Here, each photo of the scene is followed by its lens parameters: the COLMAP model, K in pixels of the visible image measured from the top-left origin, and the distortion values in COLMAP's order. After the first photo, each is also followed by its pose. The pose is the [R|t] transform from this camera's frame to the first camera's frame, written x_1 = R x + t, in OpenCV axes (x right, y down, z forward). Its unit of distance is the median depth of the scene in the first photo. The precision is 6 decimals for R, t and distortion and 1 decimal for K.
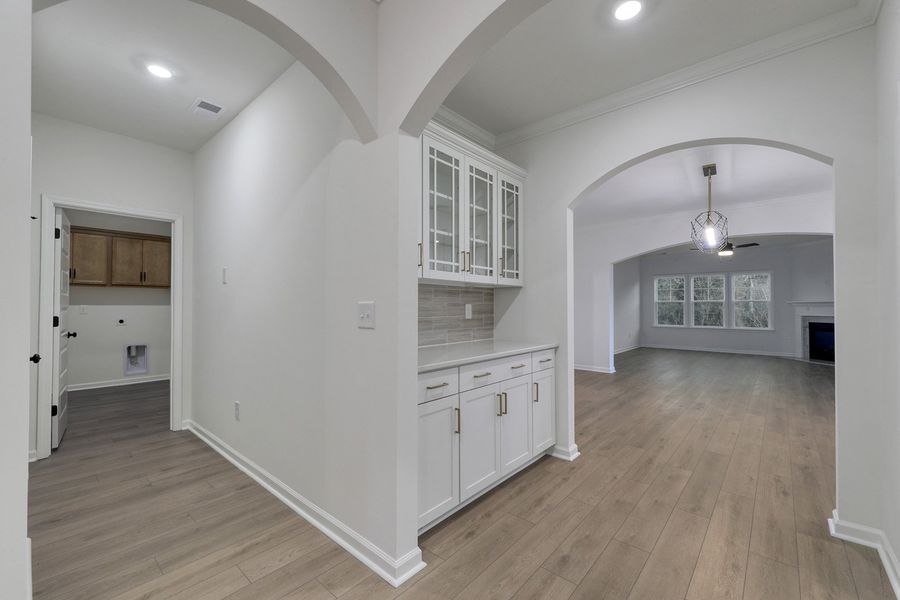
lens RADIAL K [[372.3, 0, 448.9], [0, 372.3, 300.2], [0, 0, 1]] dist [0.003878, -0.000871]
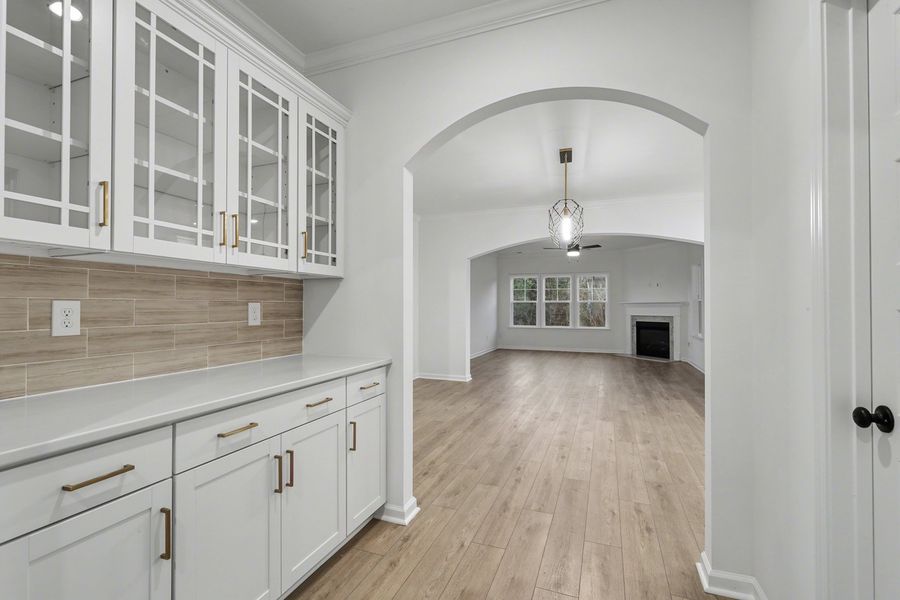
lens RADIAL K [[404.3, 0, 447.4], [0, 404.3, 300.6], [0, 0, 1]] dist [0.004625, 0.000750]
pose [[0.939302, 0.005515, 0.343047, 0.126608], [-0.005963, 0.999982, 0.000252, 0.004566], [-0.343040, -0.002283, 0.939318, 0.235576]]
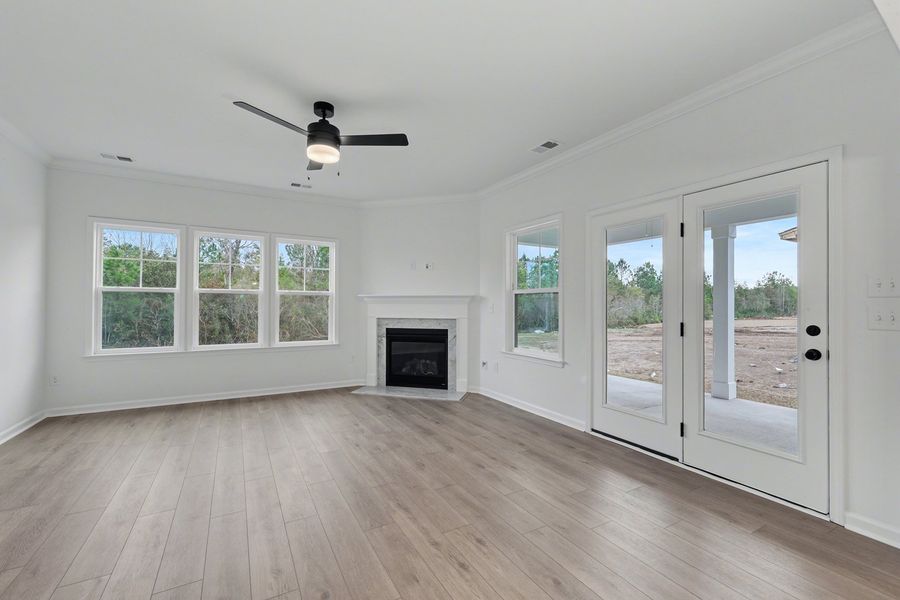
lens RADIAL K [[404.3, 0, 464.4], [0, 404.3, 302.2], [0, 0, 1]] dist [0.004625, 0.000750]
pose [[0.328858, 0.004117, 0.944370, 1.056479], [-0.019966, 0.999797, 0.002594, 0.032399], [-0.944168, -0.019708, 0.328873, 1.871471]]
